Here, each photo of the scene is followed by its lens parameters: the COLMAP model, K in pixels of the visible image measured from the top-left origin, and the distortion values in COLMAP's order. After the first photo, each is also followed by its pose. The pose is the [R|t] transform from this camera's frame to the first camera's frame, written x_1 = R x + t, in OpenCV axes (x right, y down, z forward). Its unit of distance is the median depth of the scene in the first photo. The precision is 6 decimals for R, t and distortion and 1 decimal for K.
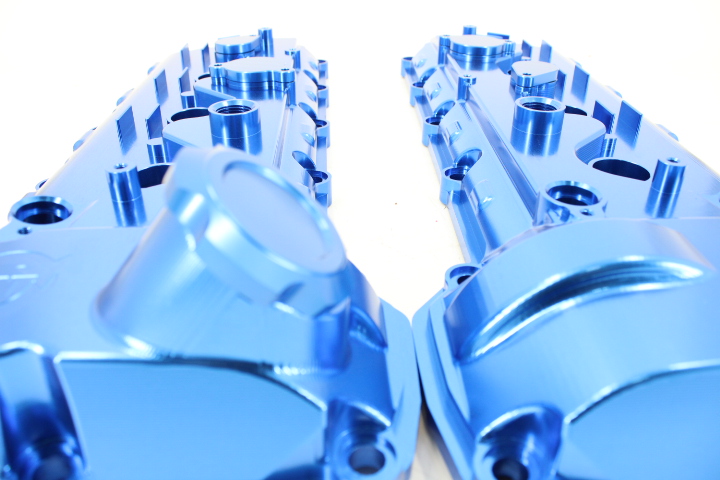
lens RADIAL K [[604.5, 0, 360.0], [0, 604.5, 240.0], [0, 0, 1]] dist [-0.117536, -0.007049]
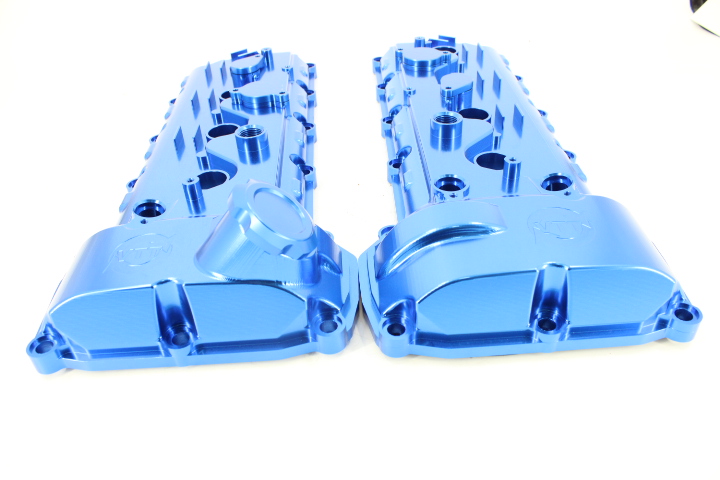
lens RADIAL K [[614.3, 0, 360.0], [0, 614.3, 240.0], [0, 0, 1]] dist [-0.113907, 0.004801]
pose [[0.998641, -0.044831, -0.026578, 0.110974], [0.047135, 0.994493, 0.093603, -0.075239], [0.022235, -0.094728, 0.995255, -0.643310]]
